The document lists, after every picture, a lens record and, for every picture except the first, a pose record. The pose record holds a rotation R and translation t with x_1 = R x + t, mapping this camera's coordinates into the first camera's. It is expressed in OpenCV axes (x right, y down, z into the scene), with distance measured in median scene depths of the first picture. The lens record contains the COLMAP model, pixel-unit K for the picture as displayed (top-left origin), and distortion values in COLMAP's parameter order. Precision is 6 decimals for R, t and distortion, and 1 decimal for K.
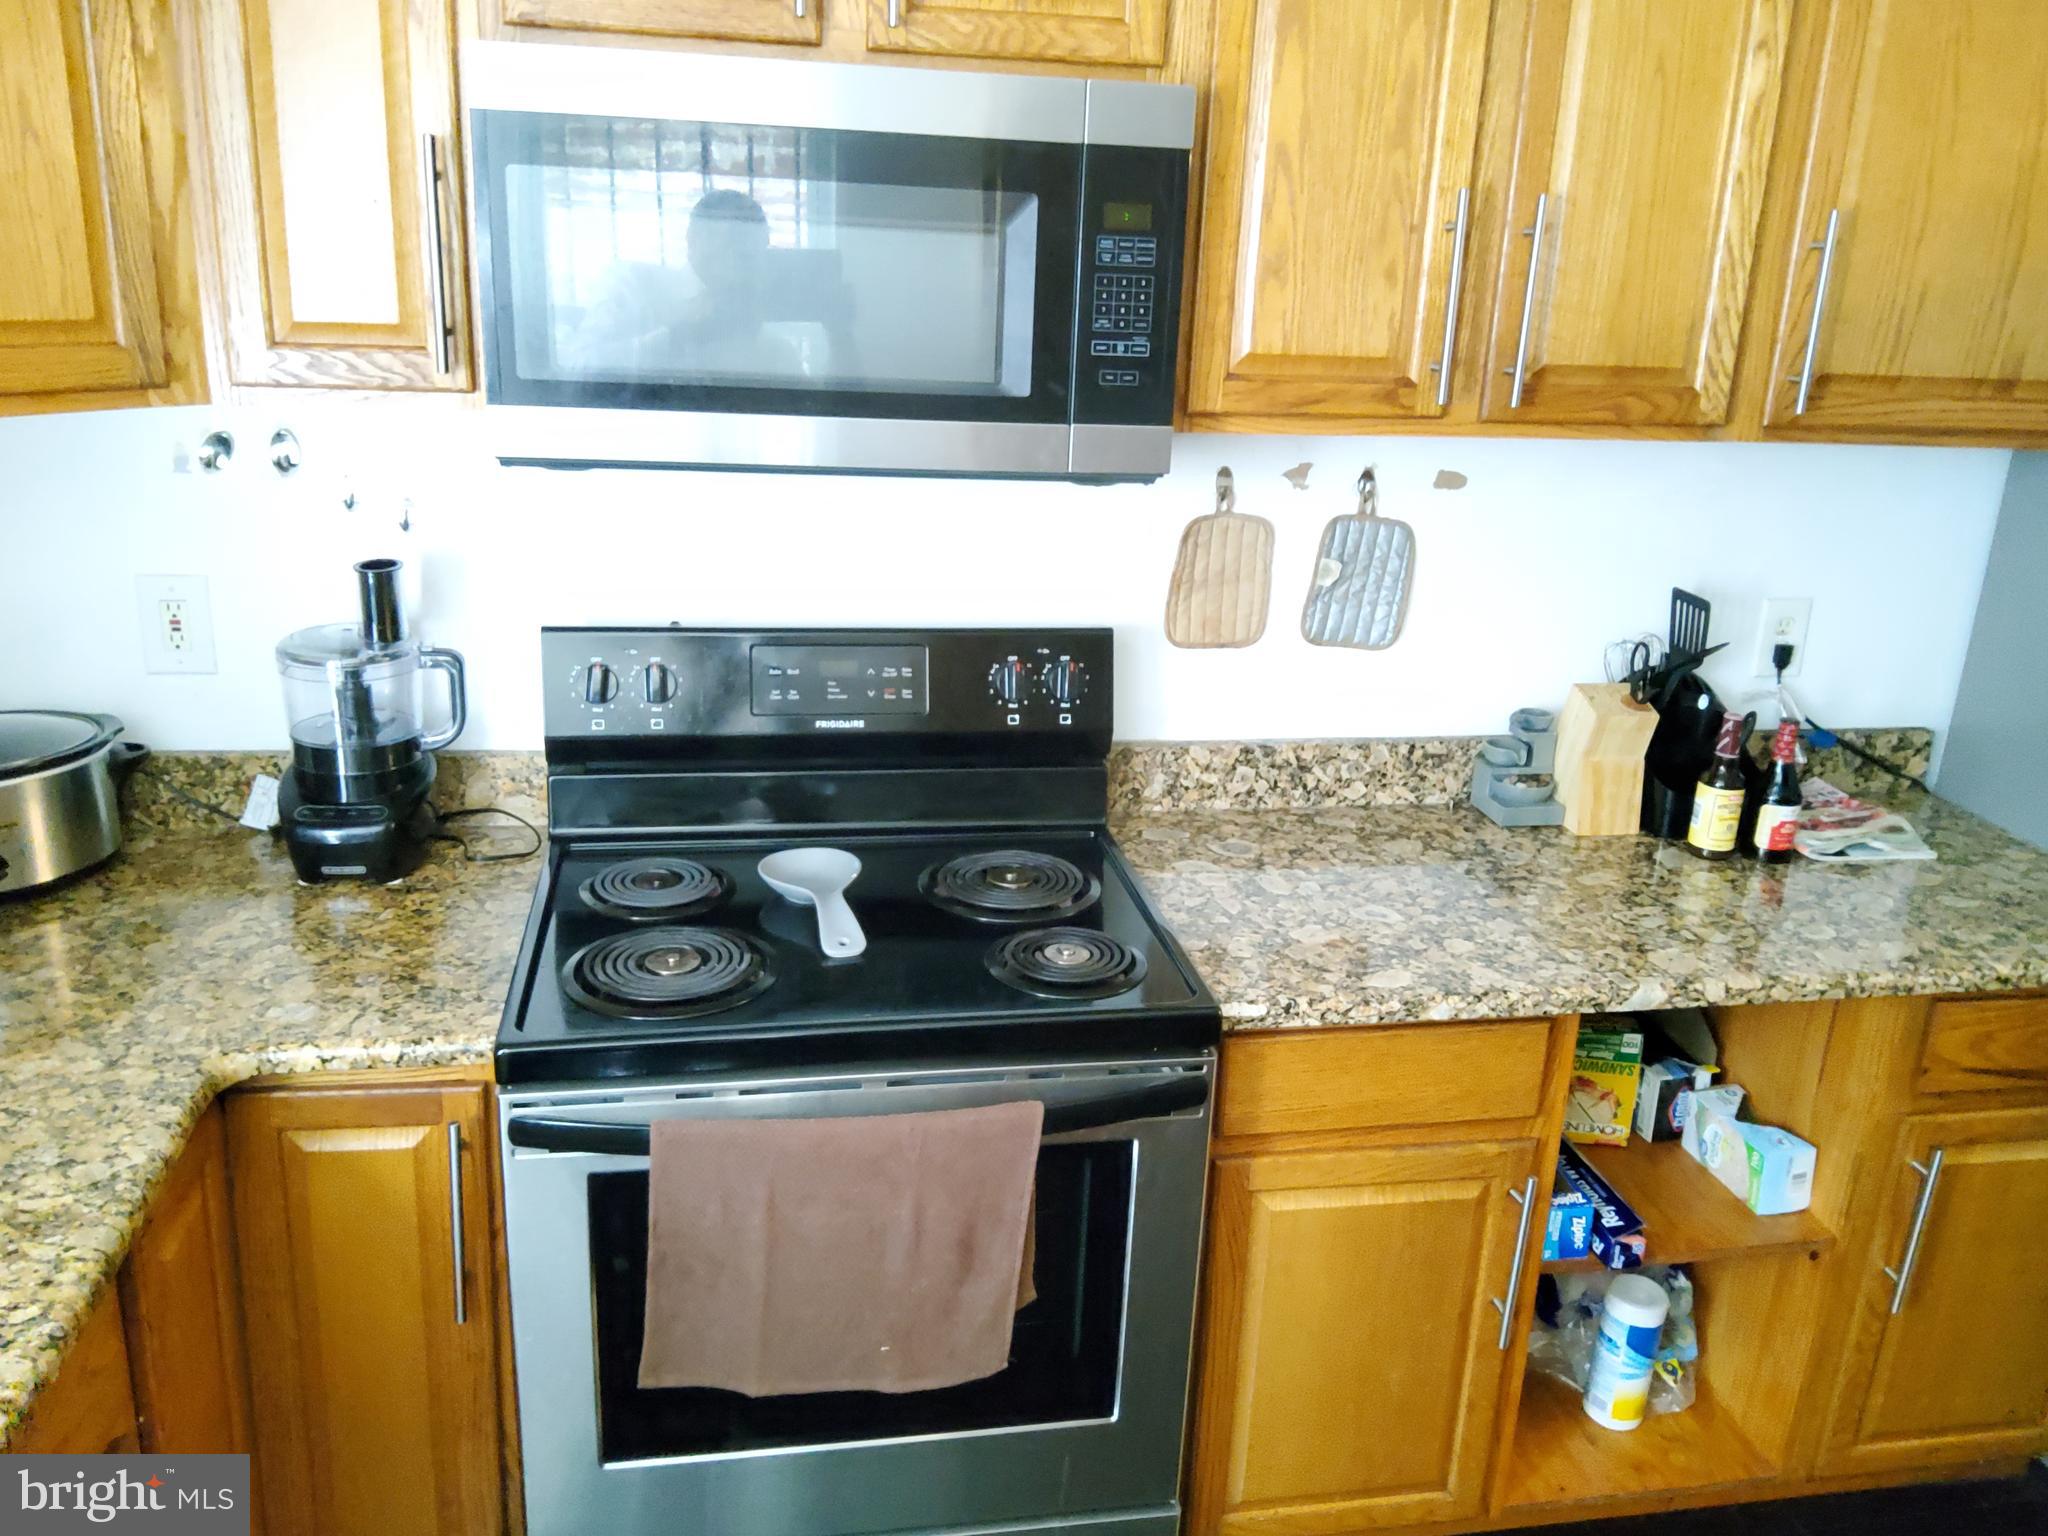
lens RADIAL K [[1589.5, 0, 1020.8], [0, 1589.5, 762.1], [0, 0, 1]] dist [0.041074, -0.068807]
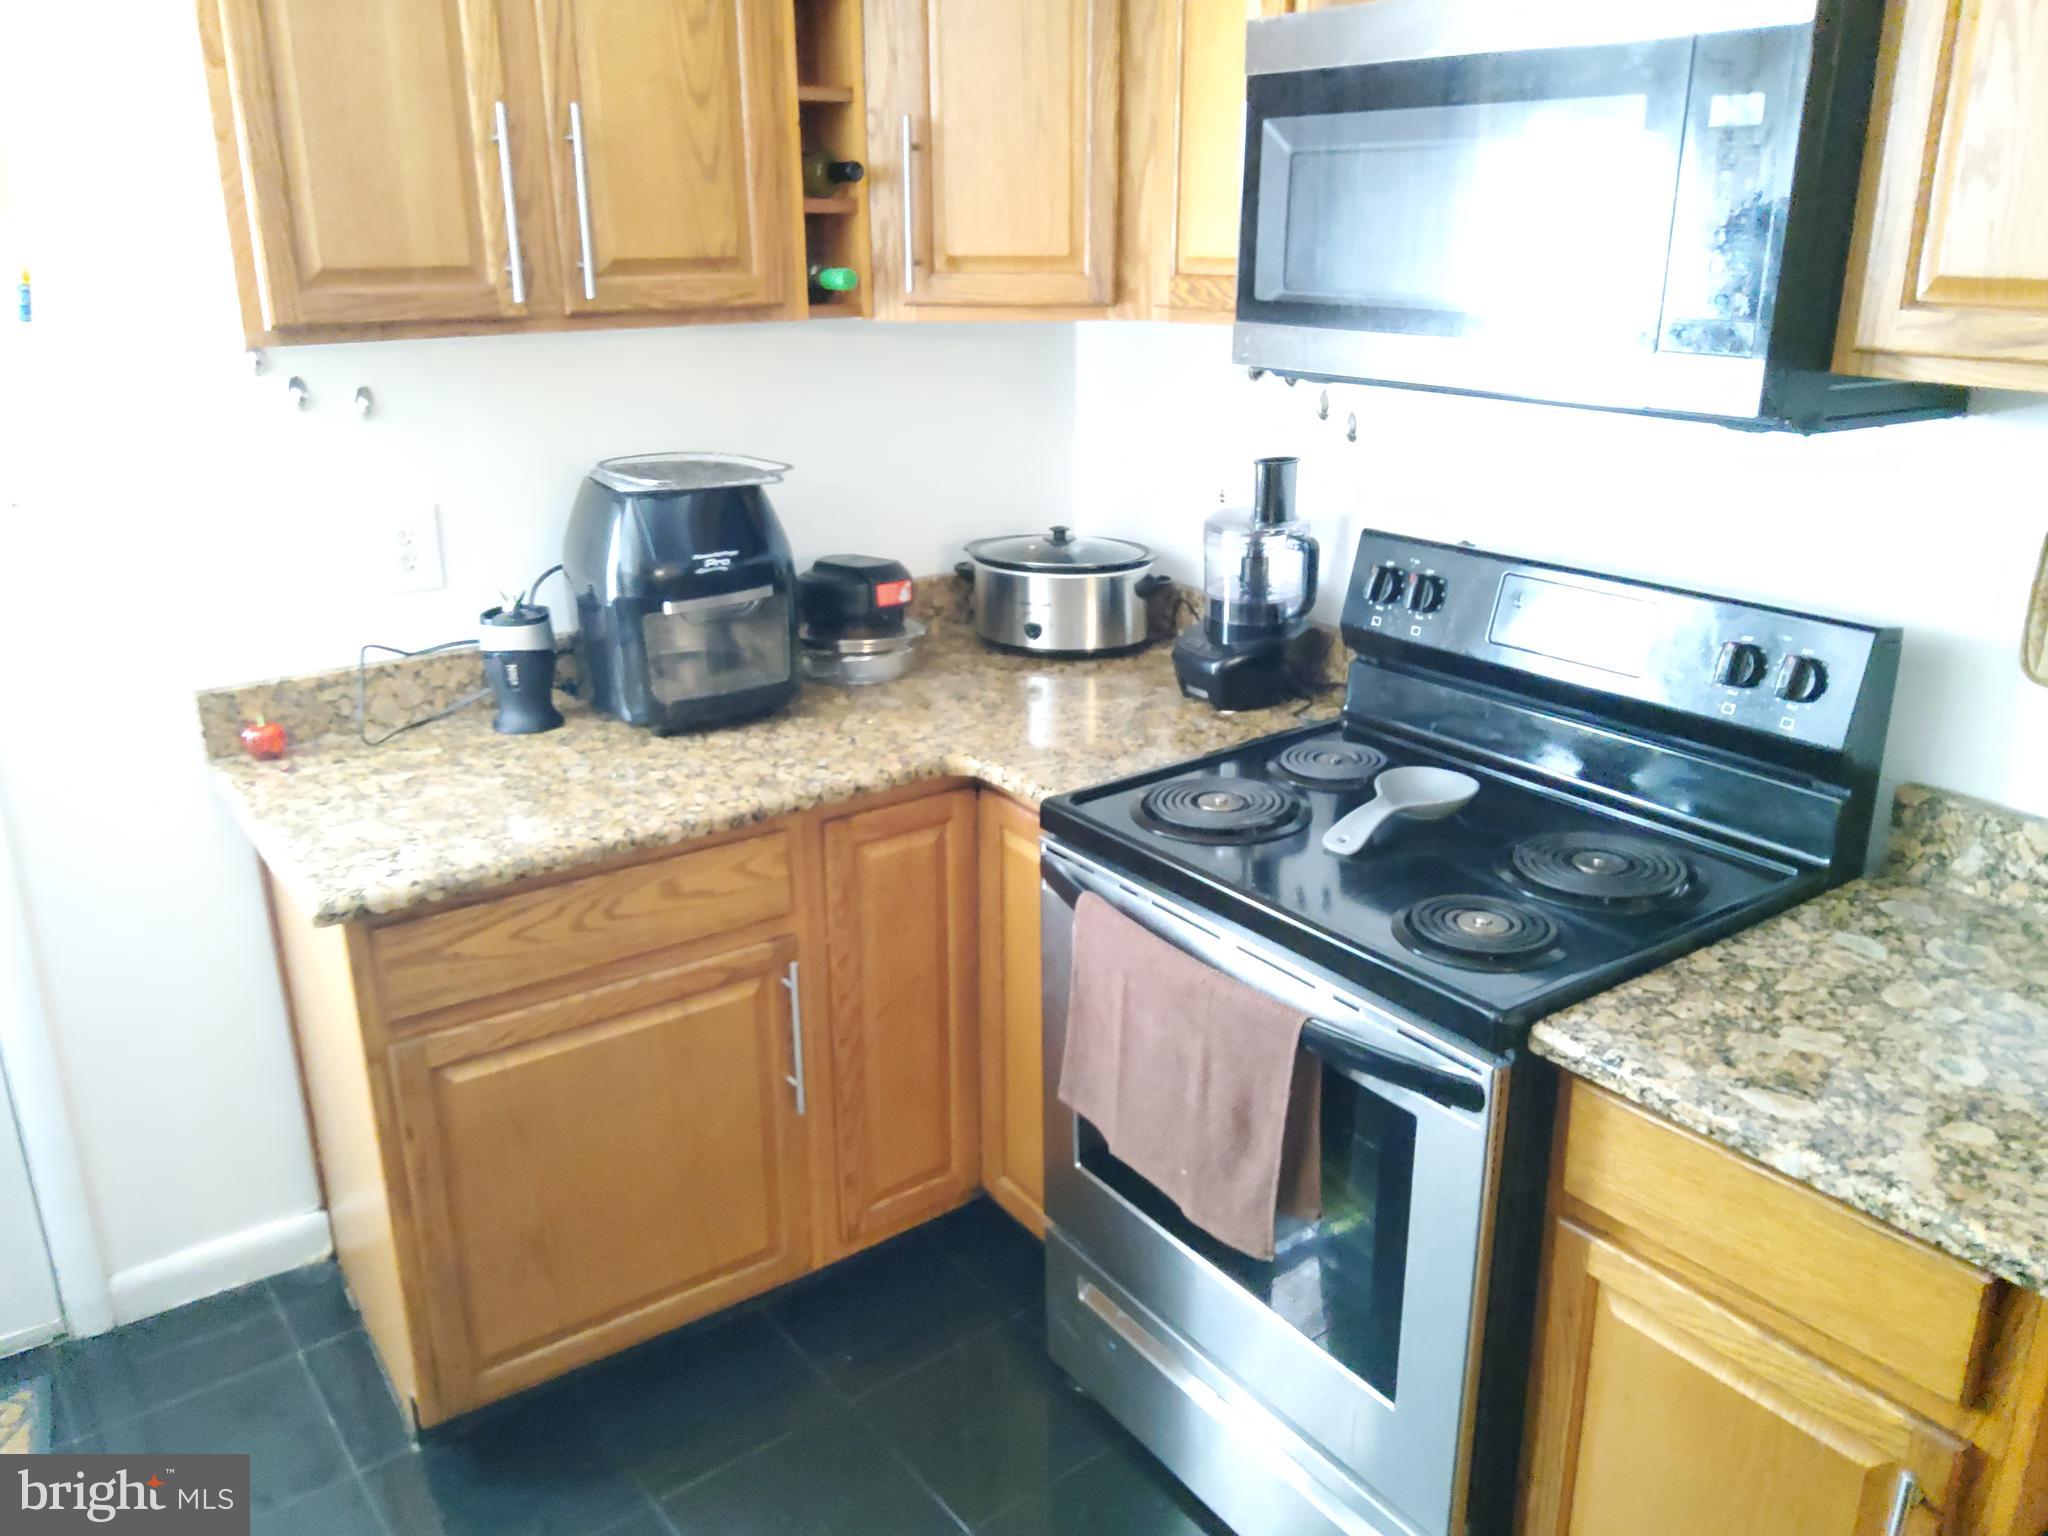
lens RADIAL K [[1589.5, 0, 1021.5], [0, 1589.5, 768.5], [0, 0, 1]] dist [0.041074, -0.068807]
pose [[0.421981, 0.256599, -0.869534, 0.646966], [-0.246353, 0.955476, 0.162407, -0.046195], [0.872492, 0.145679, 0.466407, 0.289042]]
